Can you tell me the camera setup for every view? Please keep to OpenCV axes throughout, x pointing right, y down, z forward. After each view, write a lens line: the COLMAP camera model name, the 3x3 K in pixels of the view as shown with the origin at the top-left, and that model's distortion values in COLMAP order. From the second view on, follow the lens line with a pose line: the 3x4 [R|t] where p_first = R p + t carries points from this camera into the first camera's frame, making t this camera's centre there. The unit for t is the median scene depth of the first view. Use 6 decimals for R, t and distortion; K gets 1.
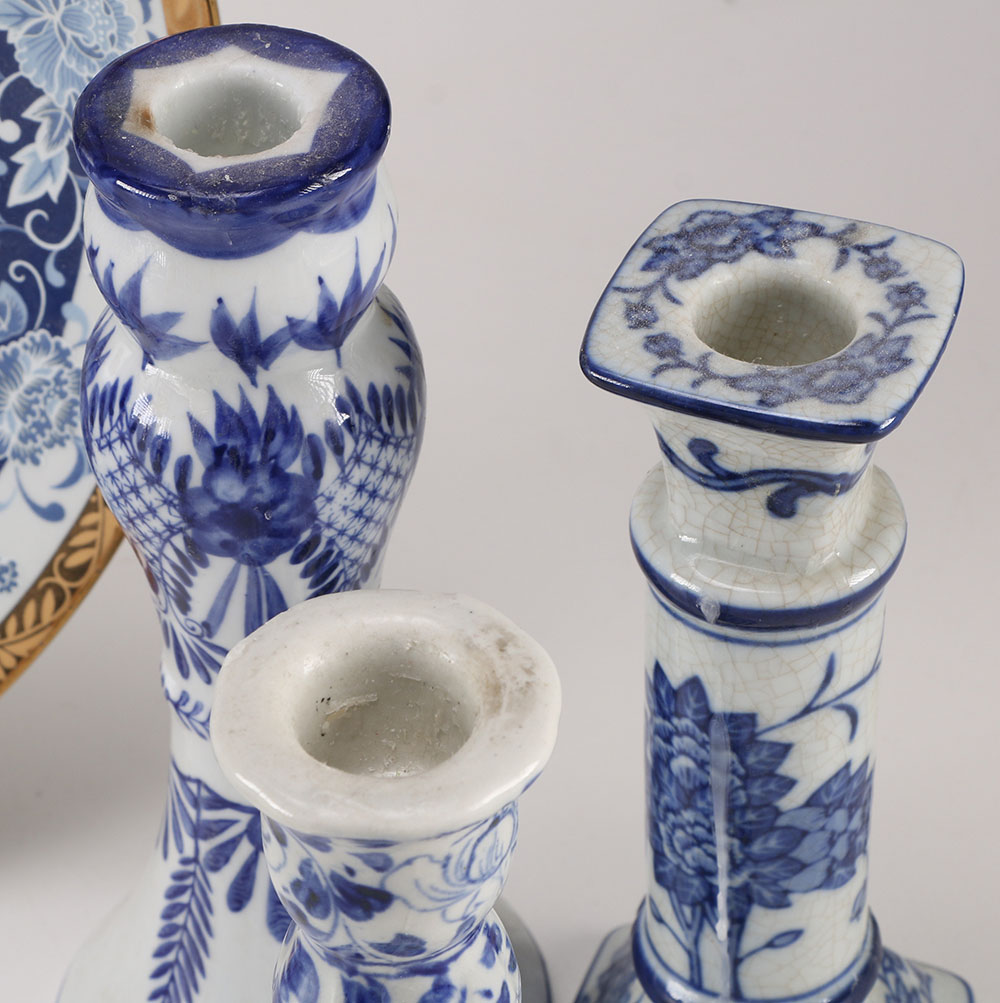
lens RADIAL K [[3790.0, 0, 500.0], [0, 3790.0, 501.5], [0, 0, 1]] dist [0.113378, 2.467844]
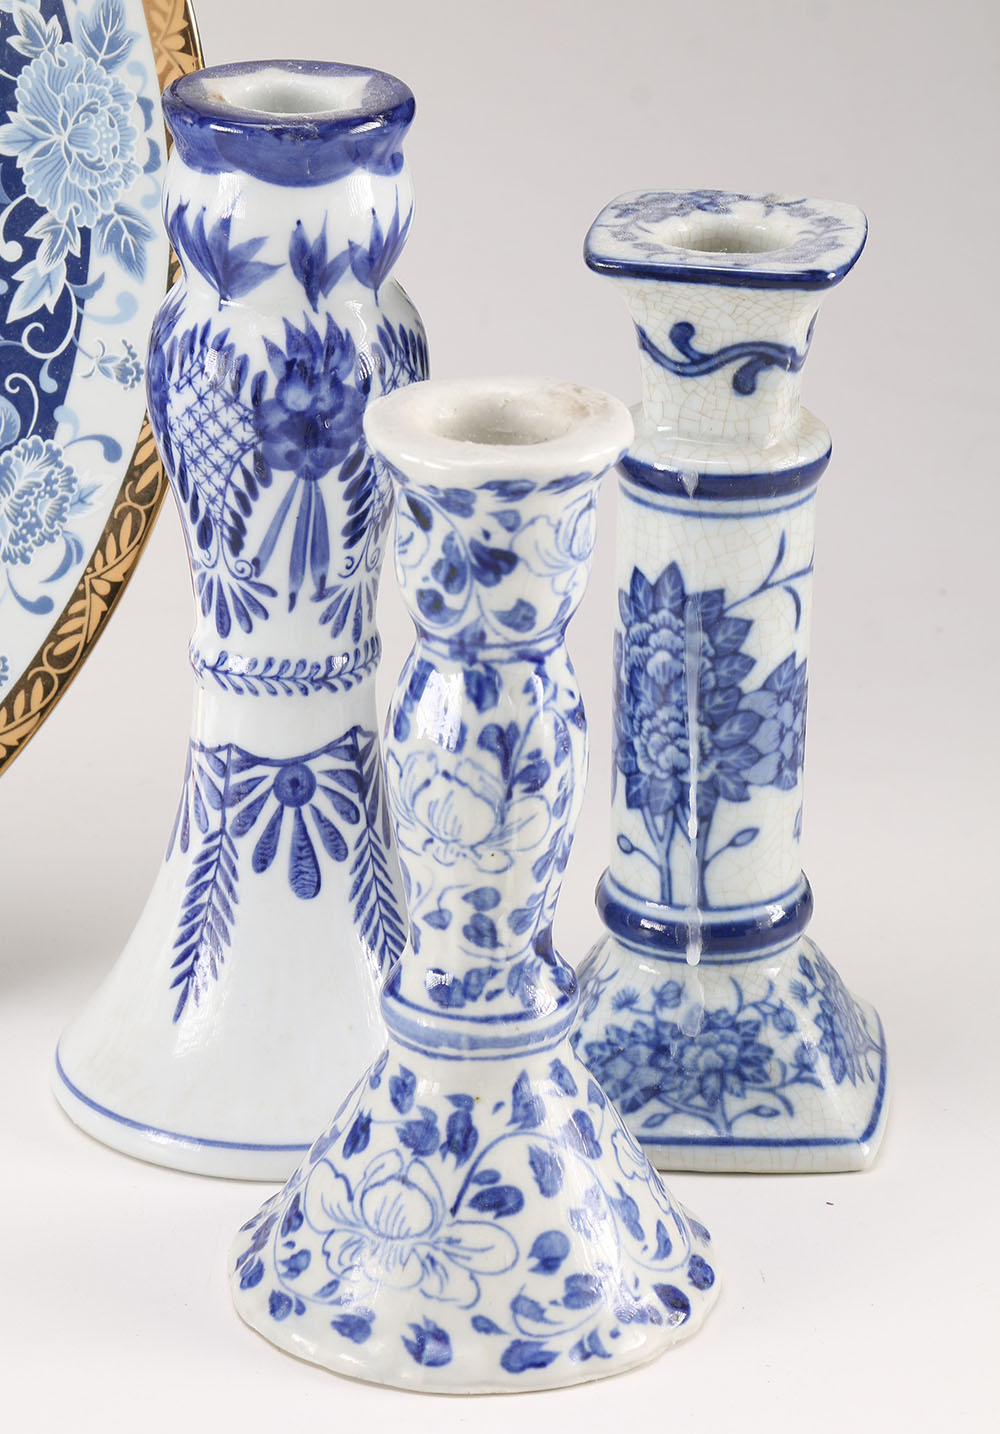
lens RADIAL K [[6381.3, 0, 500.0], [0, 6381.3, 717.0], [0, 0, 1]] dist [0.554385, 6.770511]
pose [[0.982403, -0.026728, 0.184852, -0.383598], [0.086140, 0.943003, -0.321441, 0.747900], [-0.165725, 0.331708, 0.928712, -0.879792]]
